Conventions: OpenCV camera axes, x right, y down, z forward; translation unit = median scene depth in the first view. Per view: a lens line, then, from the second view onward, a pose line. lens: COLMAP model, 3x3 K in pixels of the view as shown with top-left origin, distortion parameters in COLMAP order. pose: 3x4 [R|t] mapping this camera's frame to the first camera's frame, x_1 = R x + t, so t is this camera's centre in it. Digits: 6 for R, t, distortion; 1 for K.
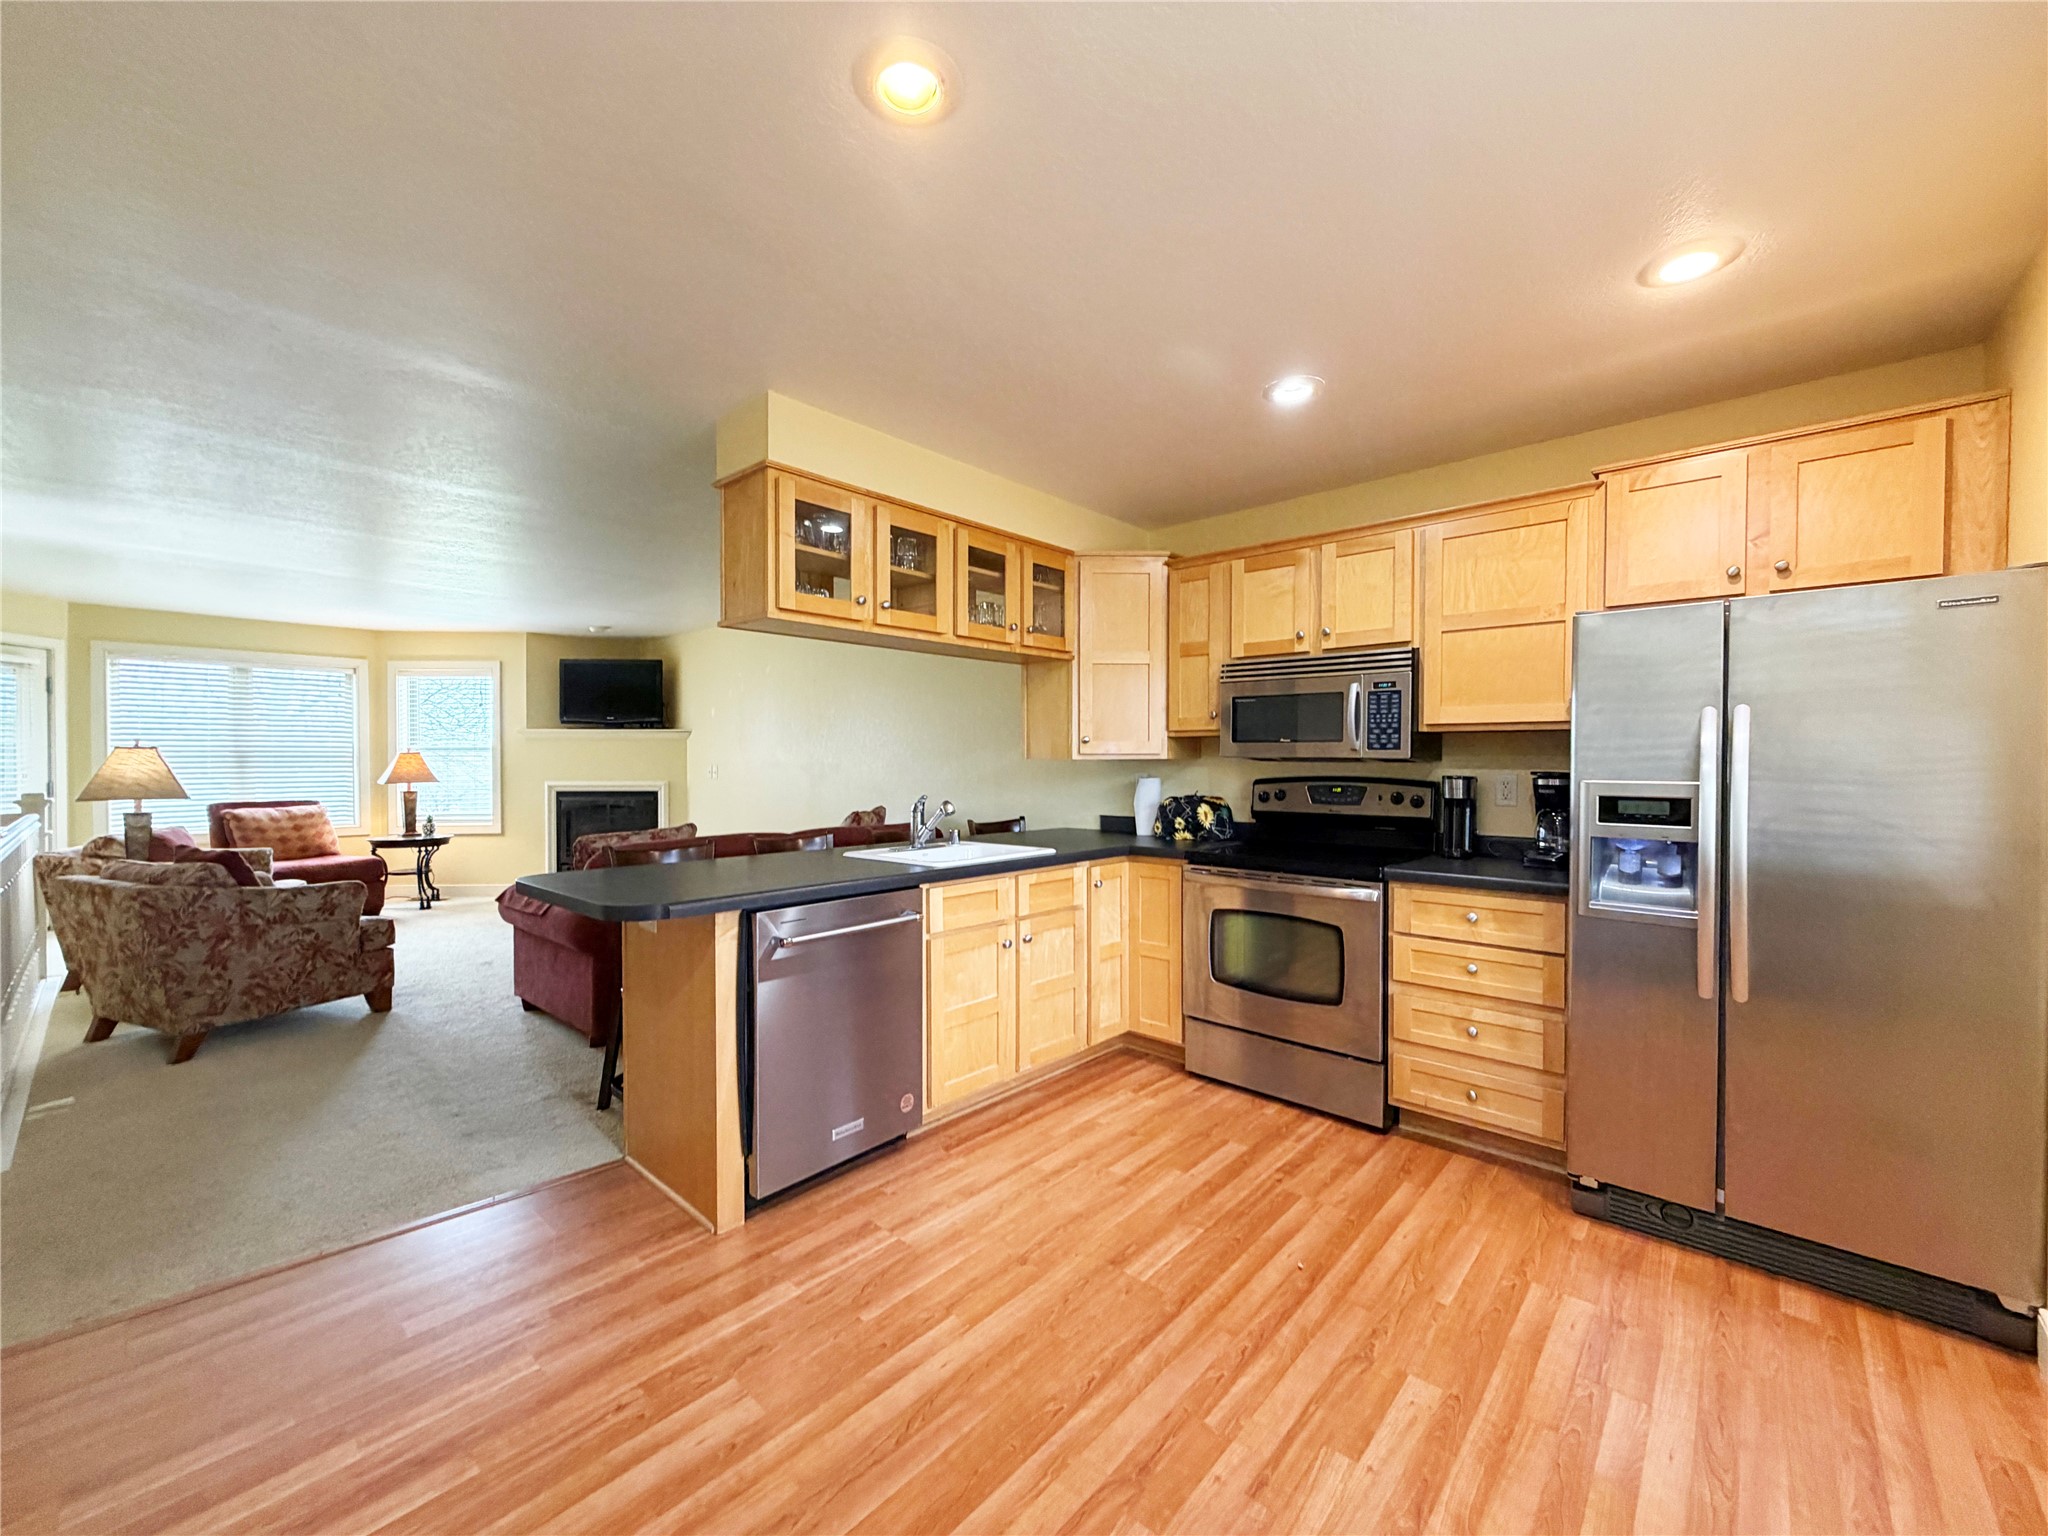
lens RADIAL K [[815.0, 0, 1021.1], [0, 815.0, 773.4], [0, 0, 1]] dist [-0.000904, -0.000238]
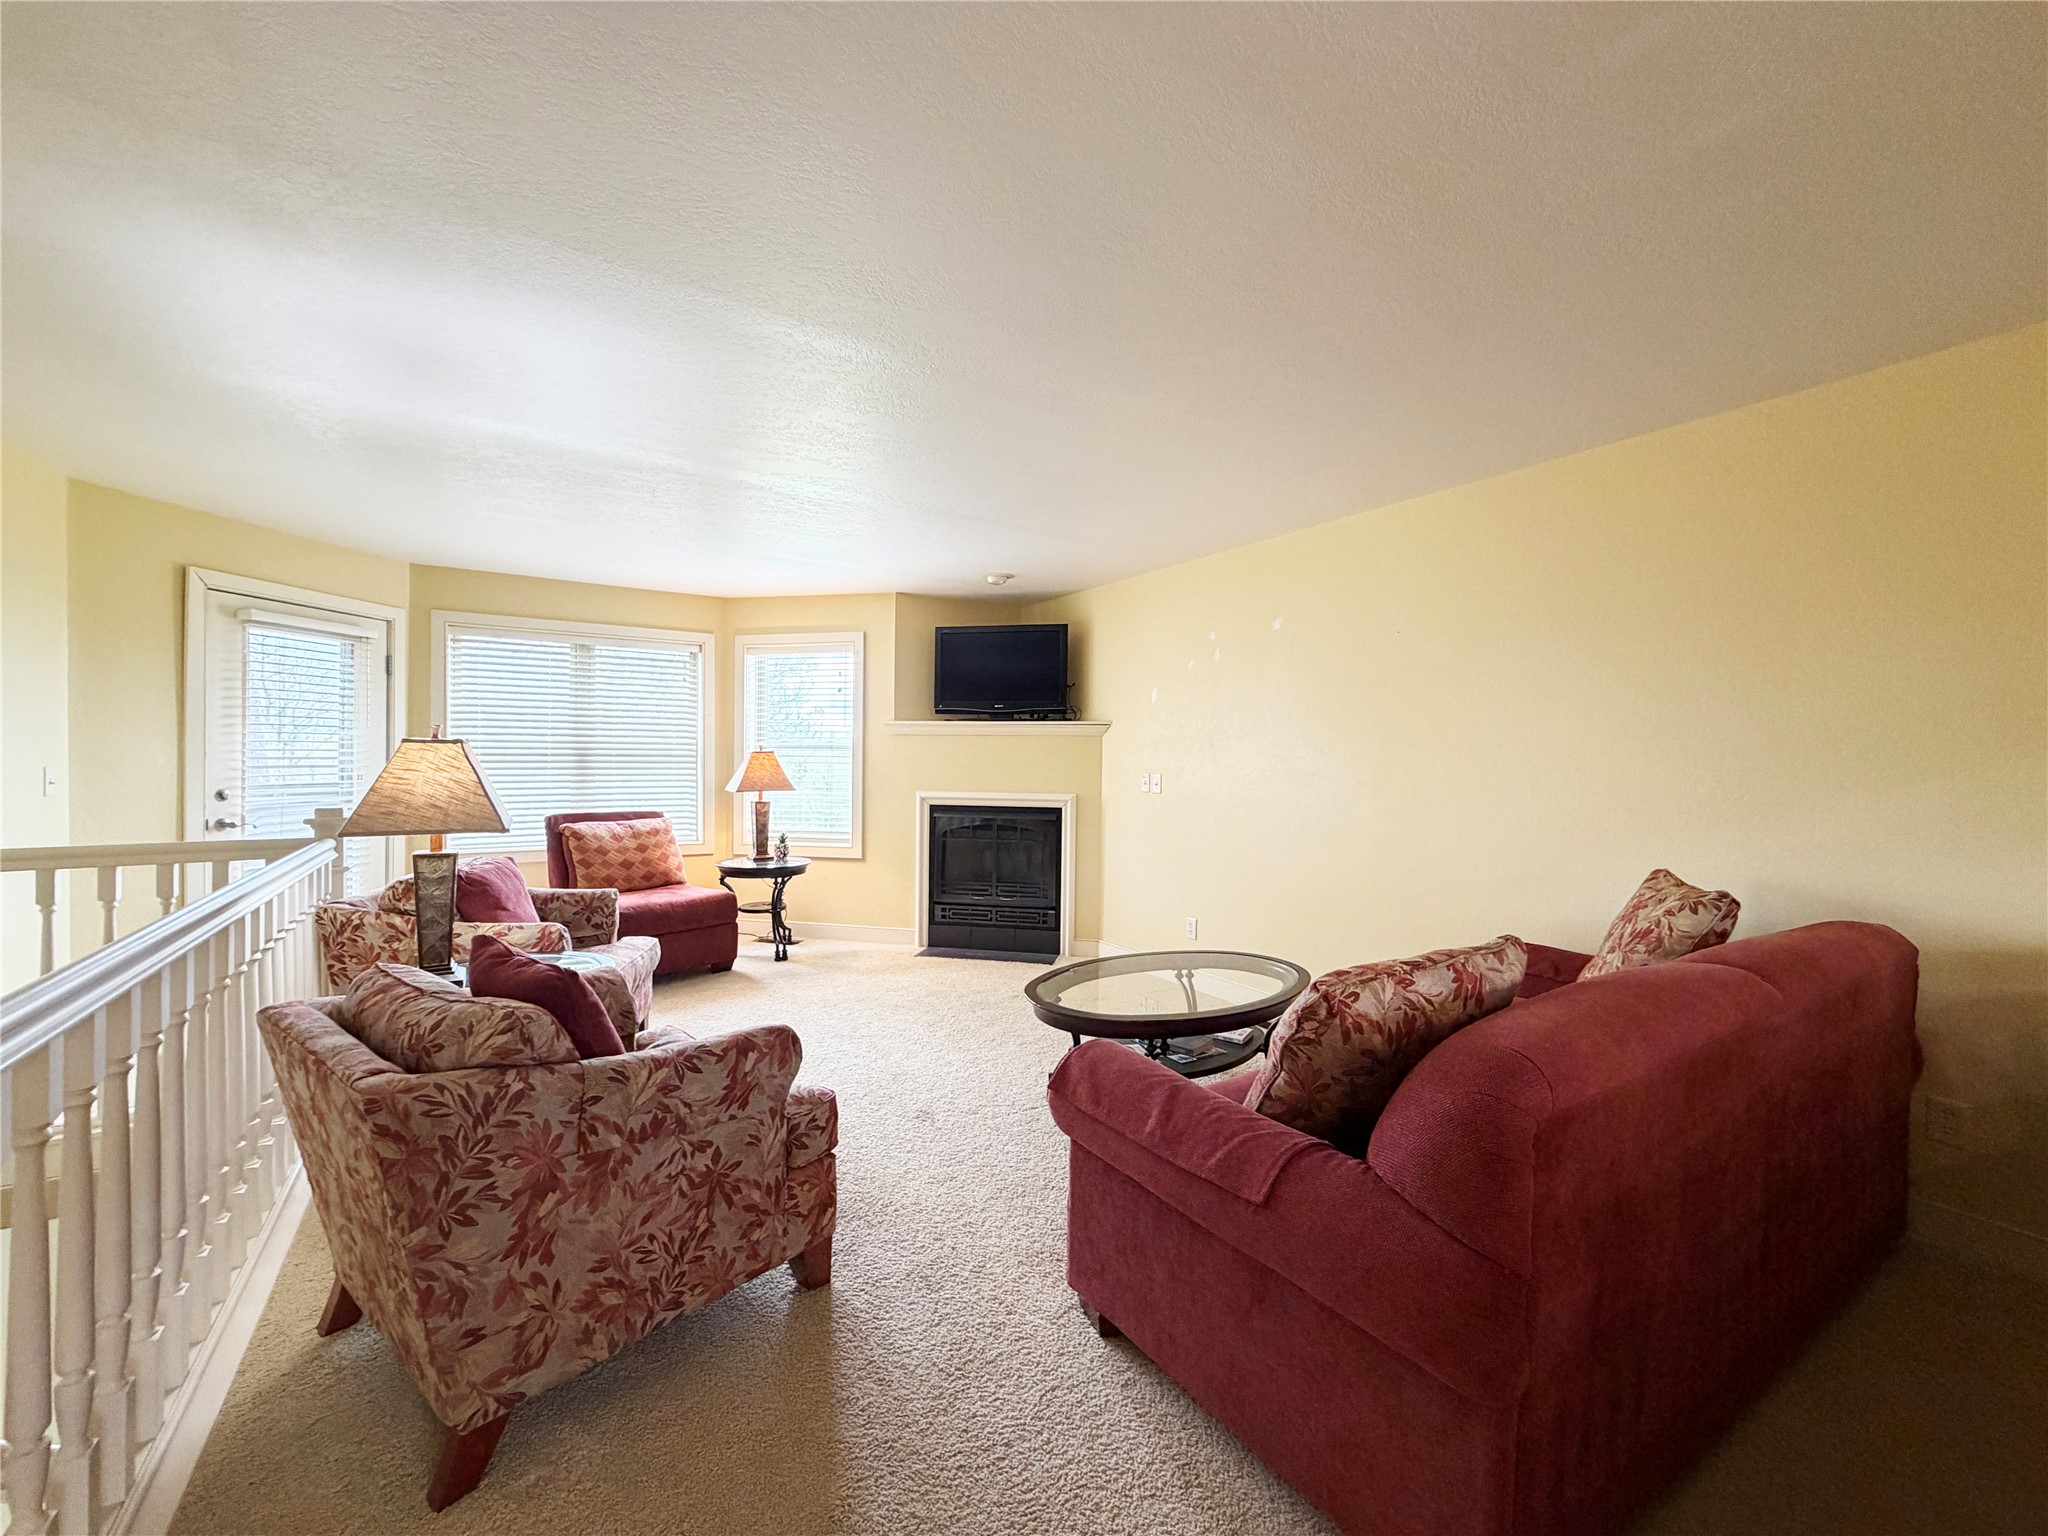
lens RADIAL K [[815.0, 0, 1021.1], [0, 815.0, 773.4], [0, 0, 1]] dist [-0.000904, -0.000238]
pose [[0.964075, 0.014580, -0.265231, -0.488395], [-0.015042, 0.999887, 0.000290, -0.013724], [0.265205, 0.003710, 0.964185, 0.507220]]
